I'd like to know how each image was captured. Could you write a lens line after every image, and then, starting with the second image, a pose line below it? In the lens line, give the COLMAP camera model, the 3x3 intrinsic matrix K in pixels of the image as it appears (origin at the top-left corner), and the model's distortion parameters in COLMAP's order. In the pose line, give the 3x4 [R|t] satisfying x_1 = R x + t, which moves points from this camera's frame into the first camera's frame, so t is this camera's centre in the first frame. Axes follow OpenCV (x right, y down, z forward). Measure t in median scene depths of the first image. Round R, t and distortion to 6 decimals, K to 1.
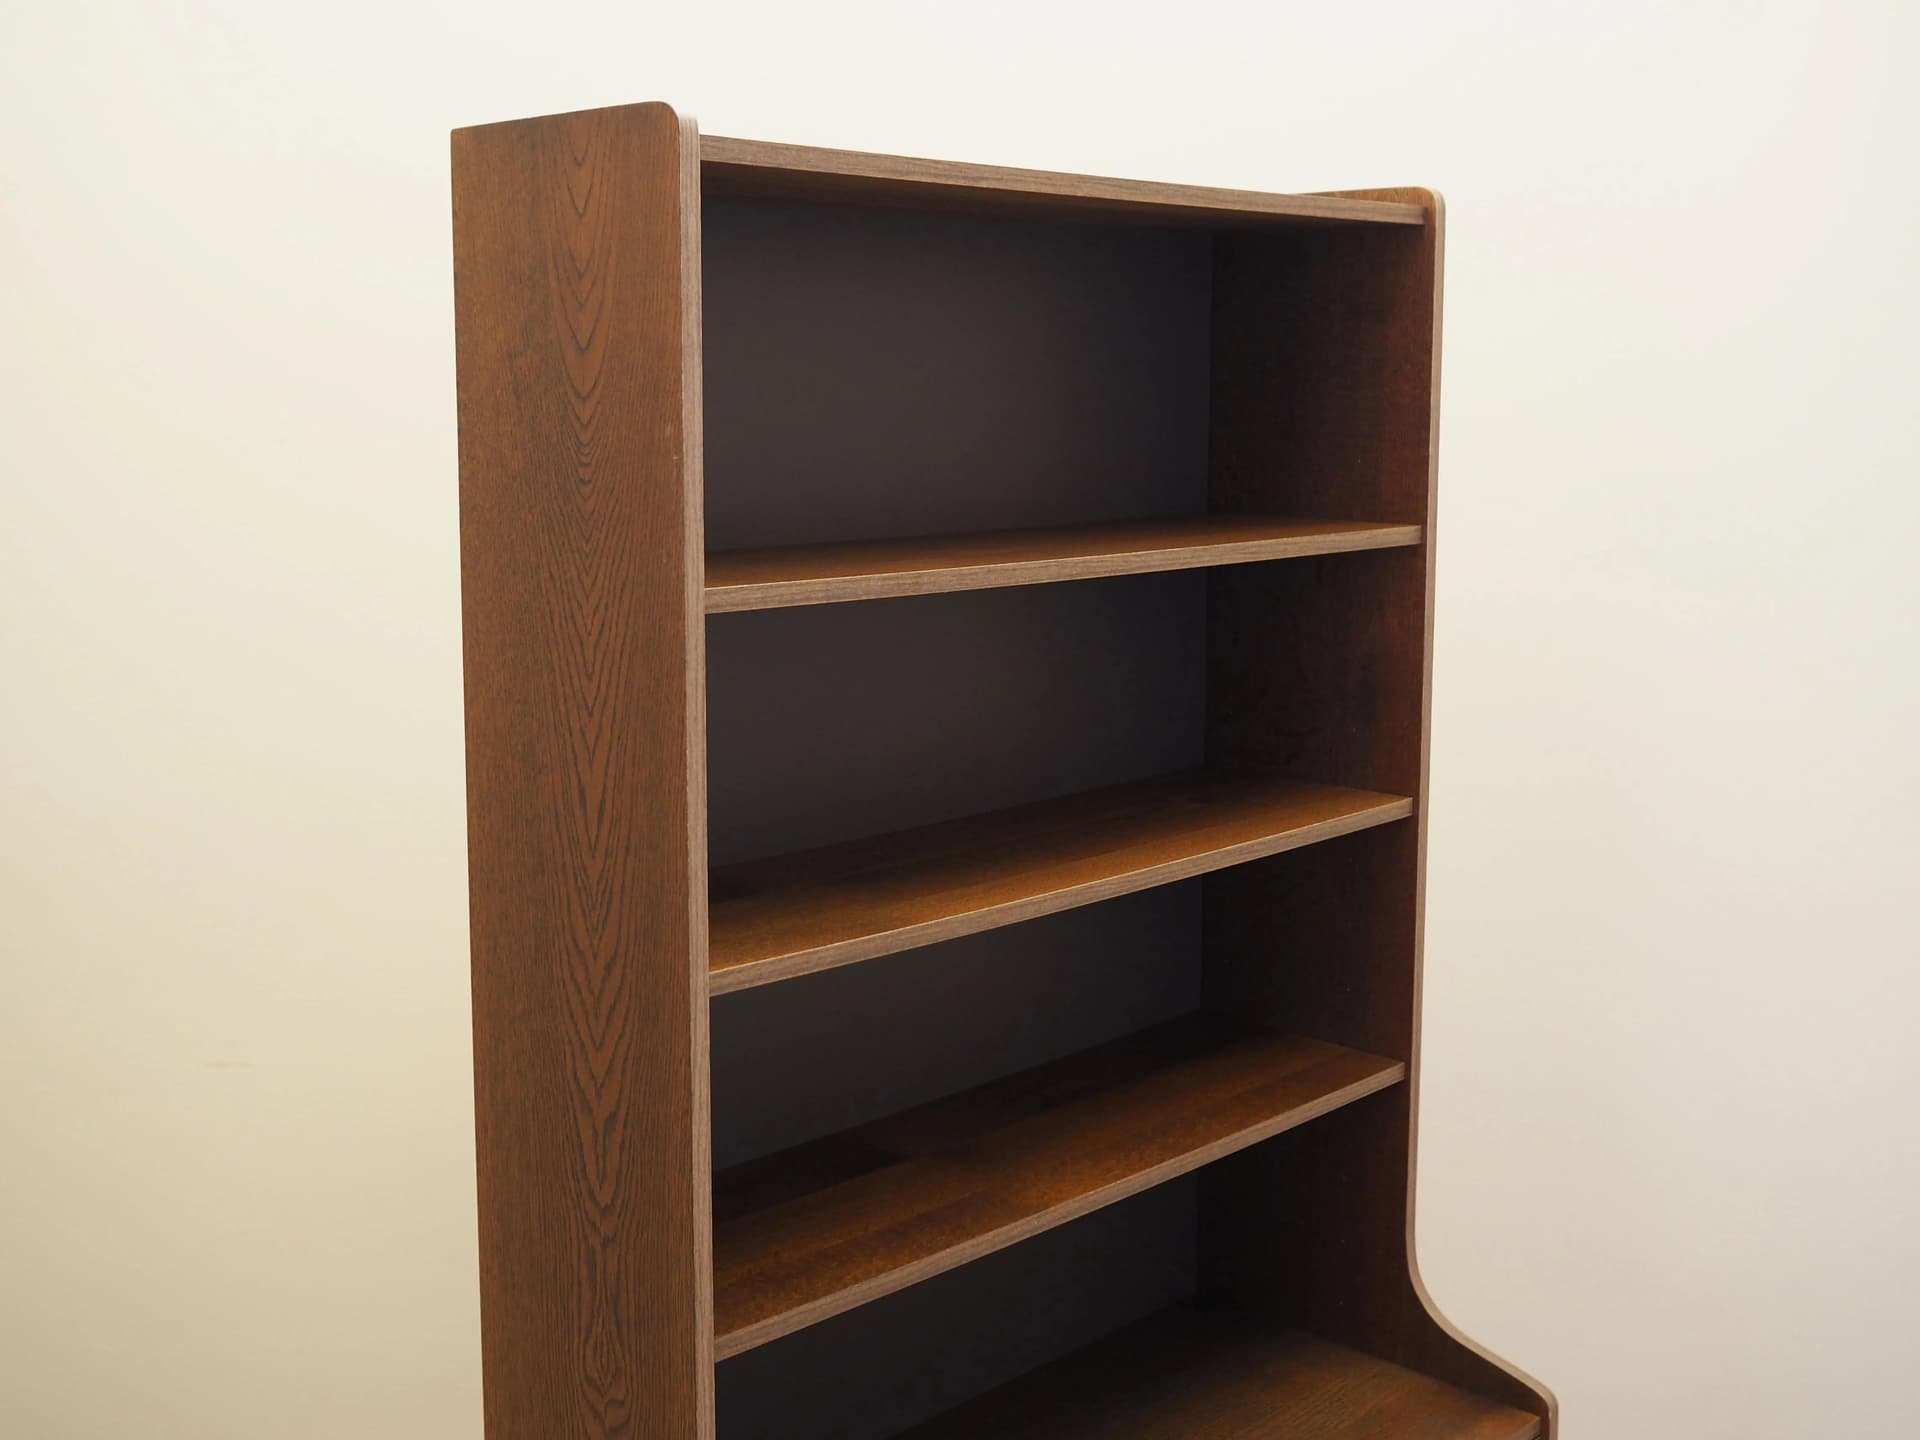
lens RADIAL K [[2188.2, 0, 976.9], [0, 2188.2, 656.6], [0, 0, 1]] dist [-0.020821, -0.012841]
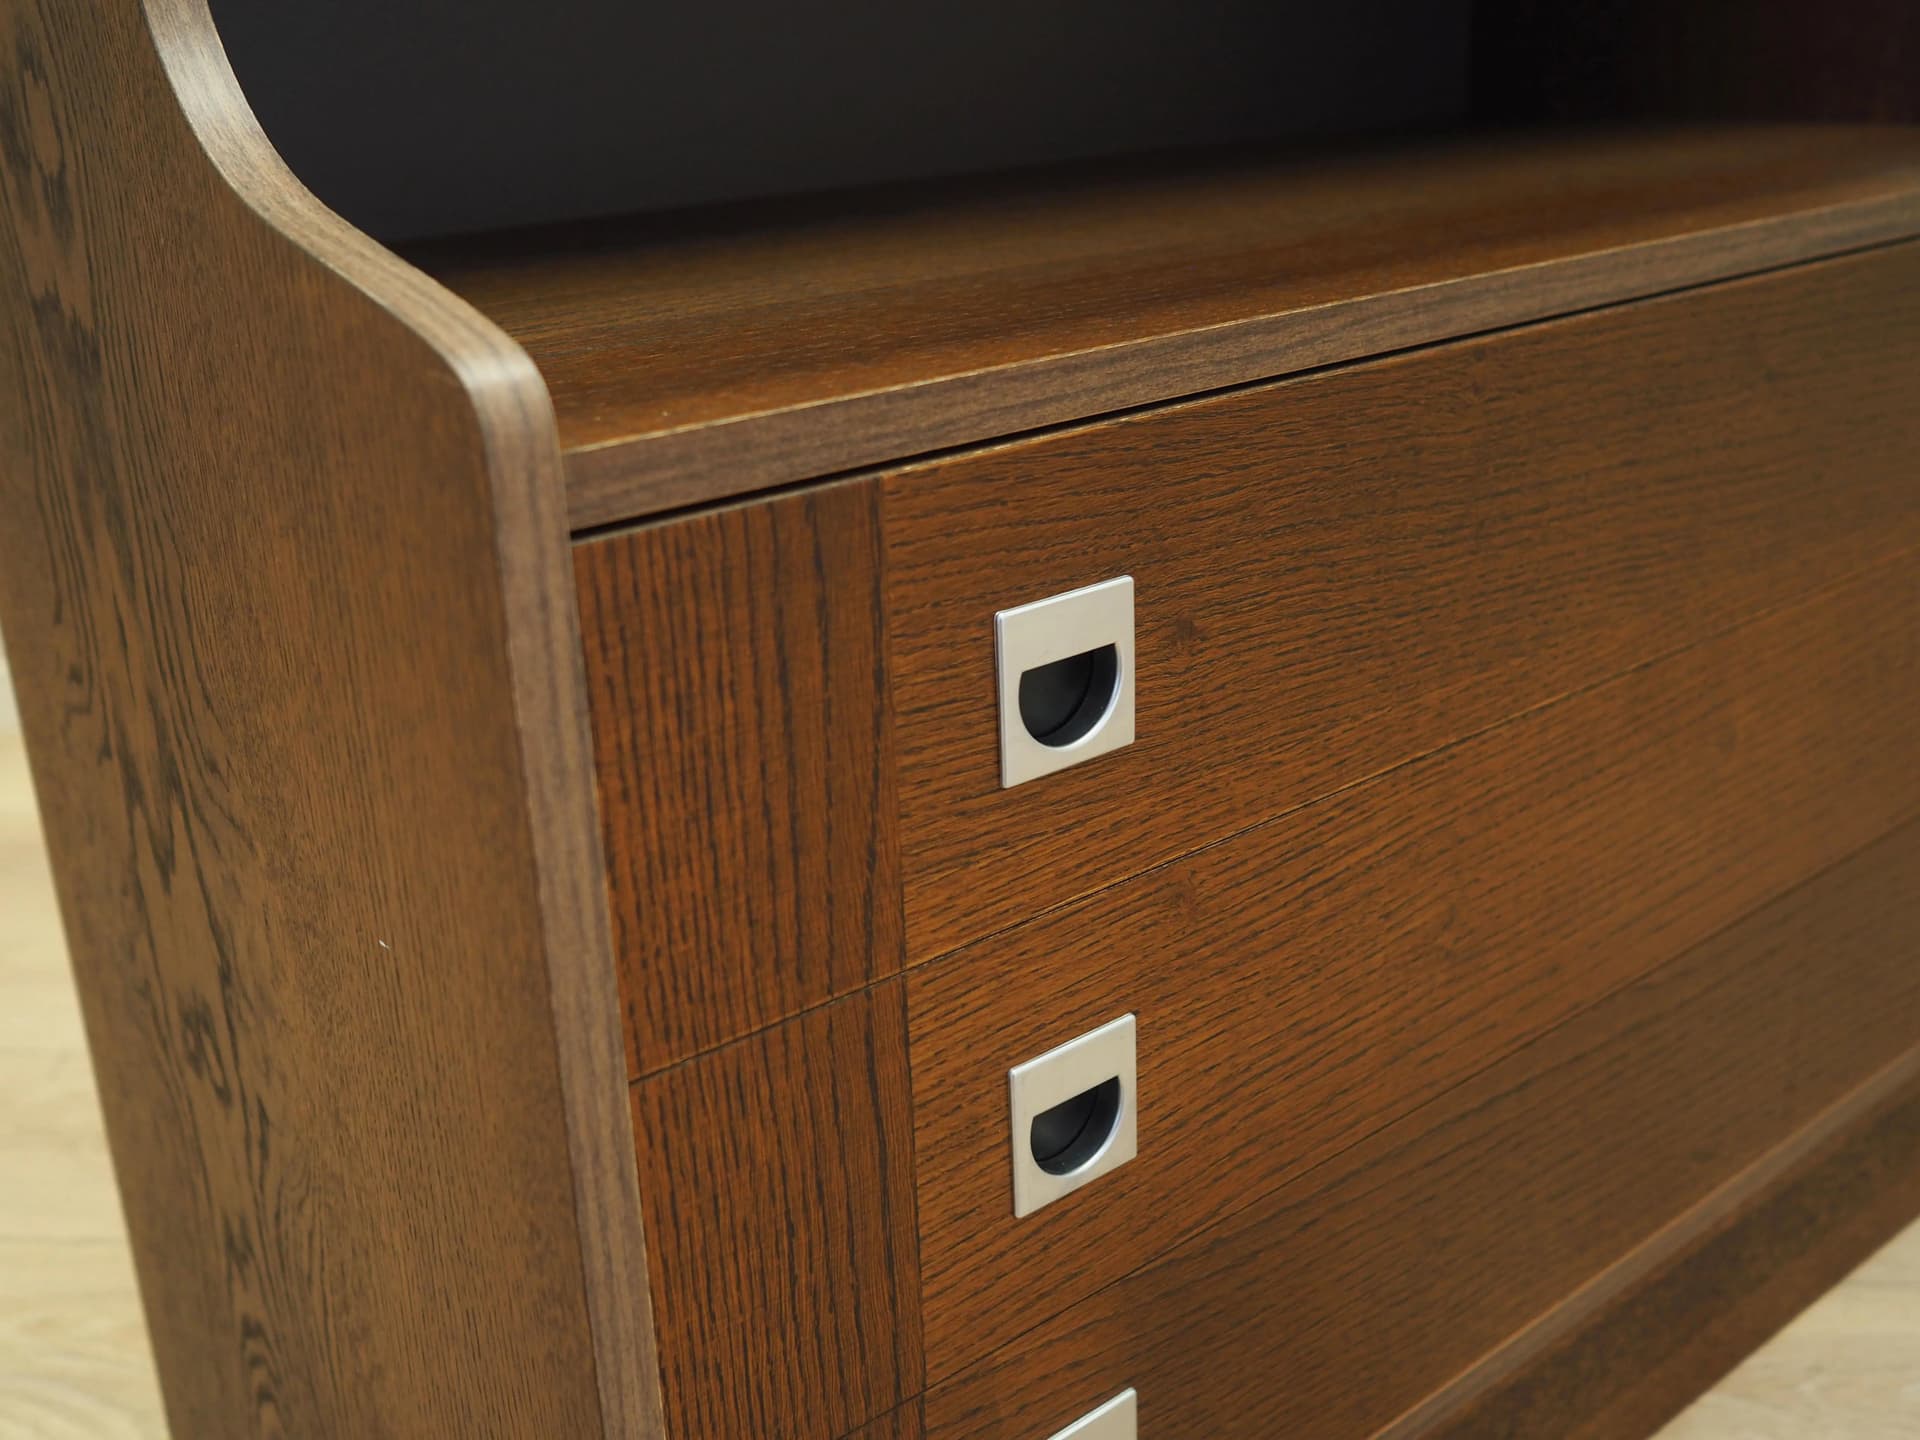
lens RADIAL K [[1991.2, 0, 911.7], [0, 1991.2, 719.7], [0, 0, 1]] dist [-0.028420, 0.001296]
pose [[0.990840, -0.000018, -0.135042, 0.038943], [0.030657, 0.973920, 0.224809, 0.487952], [0.131516, -0.226890, 0.965000, 0.666789]]
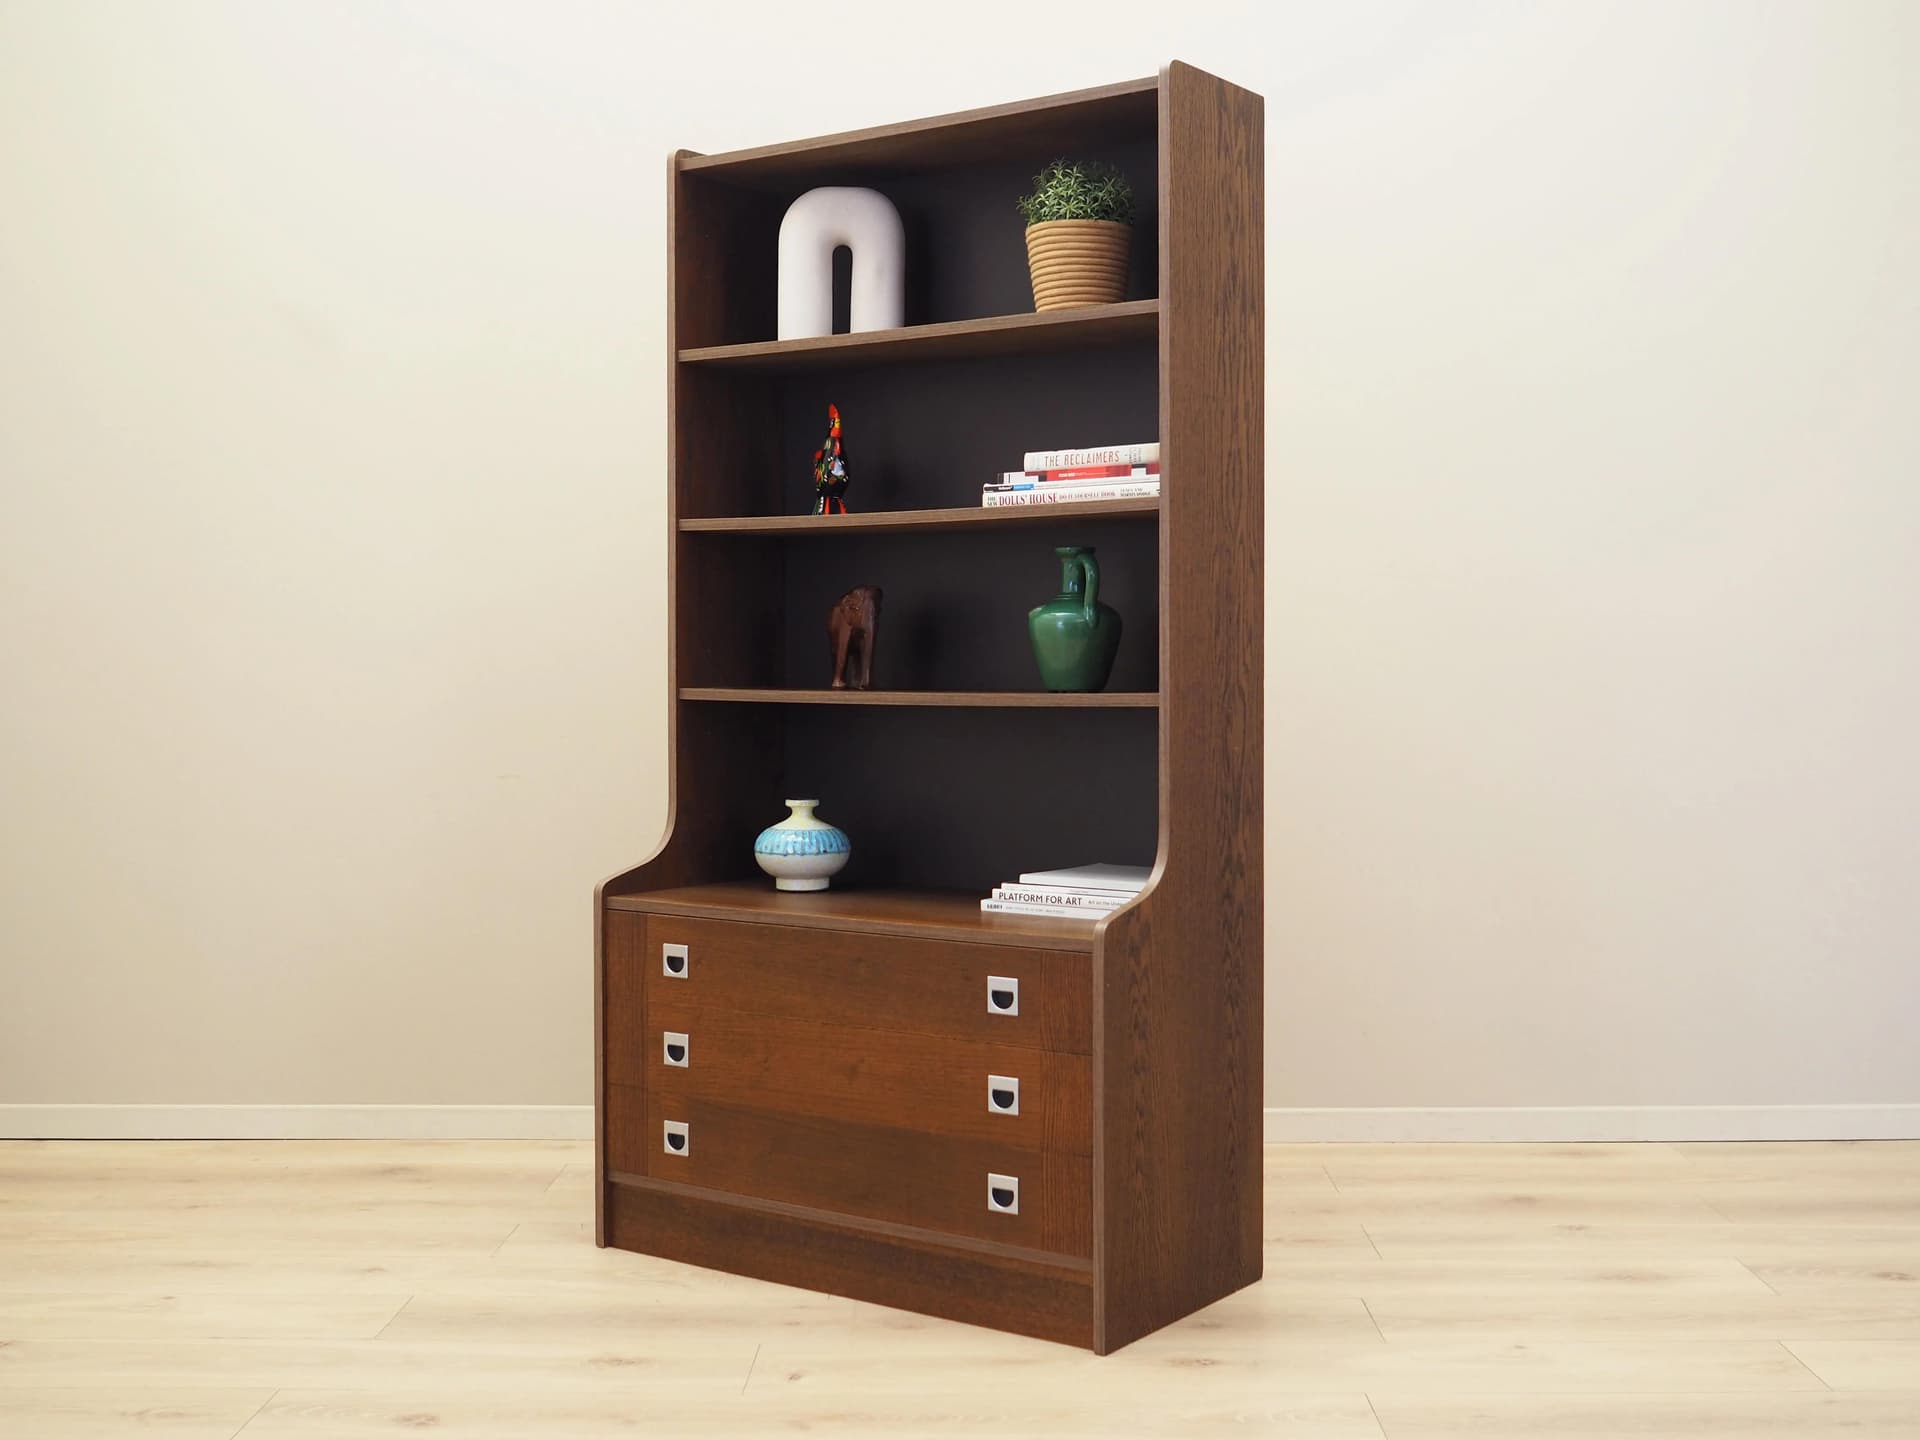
lens RADIAL K [[2298.8, 0, 960.0], [0, 2298.8, 720.0], [0, 0, 1]] dist [0.001027, -0.009949]
pose [[0.139684, 0.028298, -0.989792, 2.191199], [-0.125389, 0.992050, 0.010667, 0.275898], [0.982225, 0.122619, 0.142122, 0.921048]]
